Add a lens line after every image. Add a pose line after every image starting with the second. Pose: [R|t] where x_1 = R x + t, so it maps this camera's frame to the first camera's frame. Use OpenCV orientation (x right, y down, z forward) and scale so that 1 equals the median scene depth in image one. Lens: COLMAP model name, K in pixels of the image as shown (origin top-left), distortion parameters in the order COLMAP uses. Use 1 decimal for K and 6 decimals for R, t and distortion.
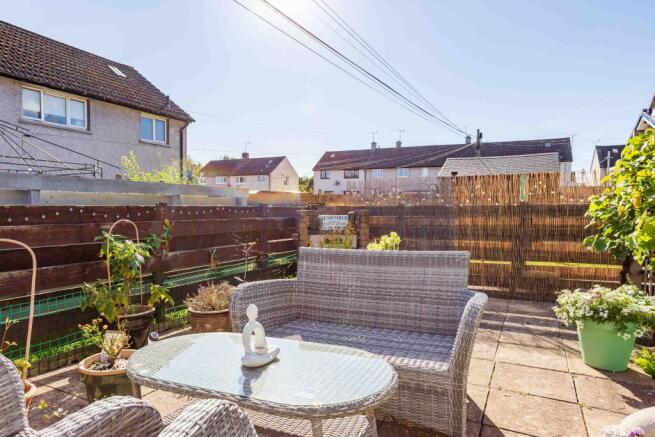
lens RADIAL K [[416.1, 0, 327.6], [0, 416.1, 216.4], [0, 0, 1]] dist [-0.002408, -0.000353]
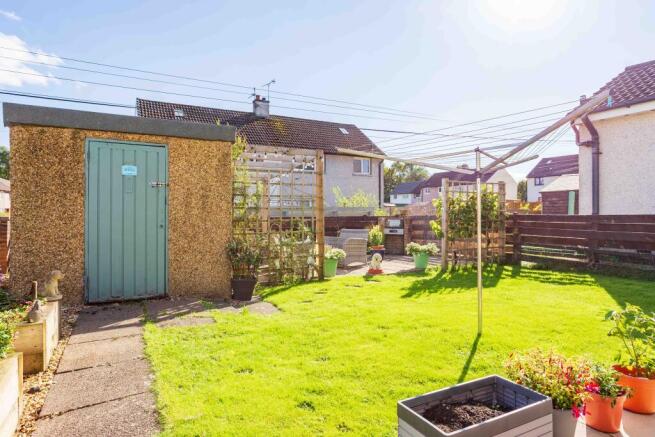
lens RADIAL K [[411.1, 0, 326.5], [0, 411.1, 217.4], [0, 0, 1]] dist [0.000021, -0.000010]
pose [[0.837266, 0.002550, -0.546791, 0.309856], [-0.008088, 0.999937, -0.007721, 0.000997], [0.546737, 0.010887, 0.837234, -0.369242]]
